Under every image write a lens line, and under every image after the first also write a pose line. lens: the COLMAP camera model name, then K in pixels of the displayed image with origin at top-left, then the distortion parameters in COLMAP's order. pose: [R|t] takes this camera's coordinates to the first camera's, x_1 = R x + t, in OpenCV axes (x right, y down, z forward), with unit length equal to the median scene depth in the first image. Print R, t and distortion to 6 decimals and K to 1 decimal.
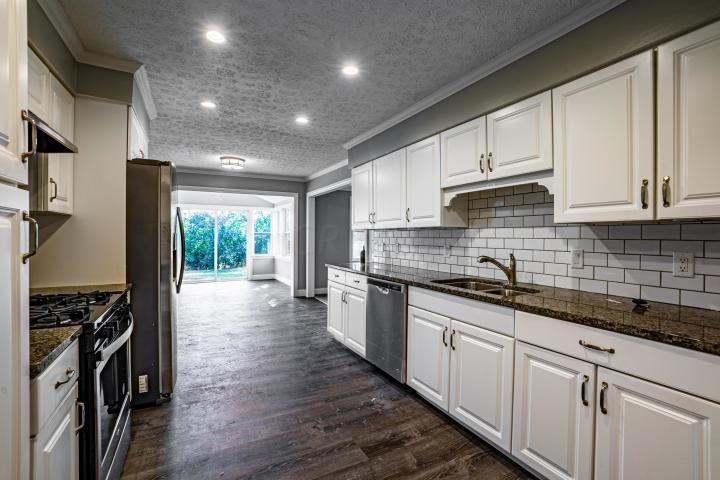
lens RADIAL K [[316.3, 0, 360.8], [0, 316.3, 238.6], [0, 0, 1]] dist [-0.003648, -0.000128]
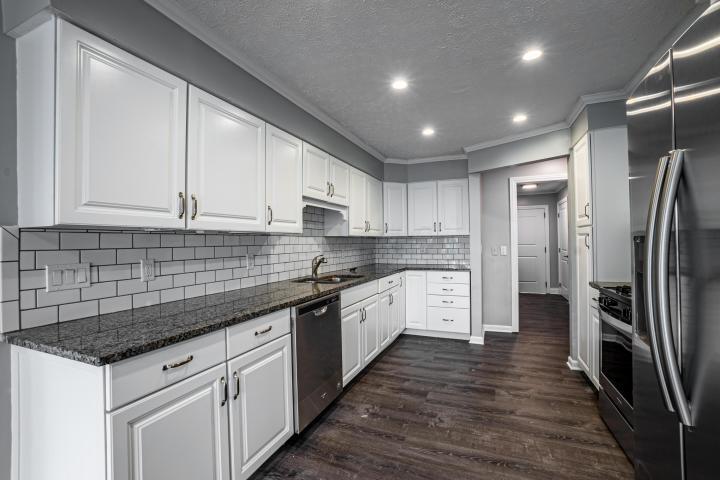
lens RADIAL K [[316.3, 0, 361.1], [0, 316.3, 240.1], [0, 0, 1]] dist [-0.003648, -0.000128]
pose [[-0.612768, 0.001903, 0.790261, -0.682051], [0.008960, 0.999950, 0.004540, -0.021844], [-0.790212, 0.009863, -0.612754, 1.537568]]
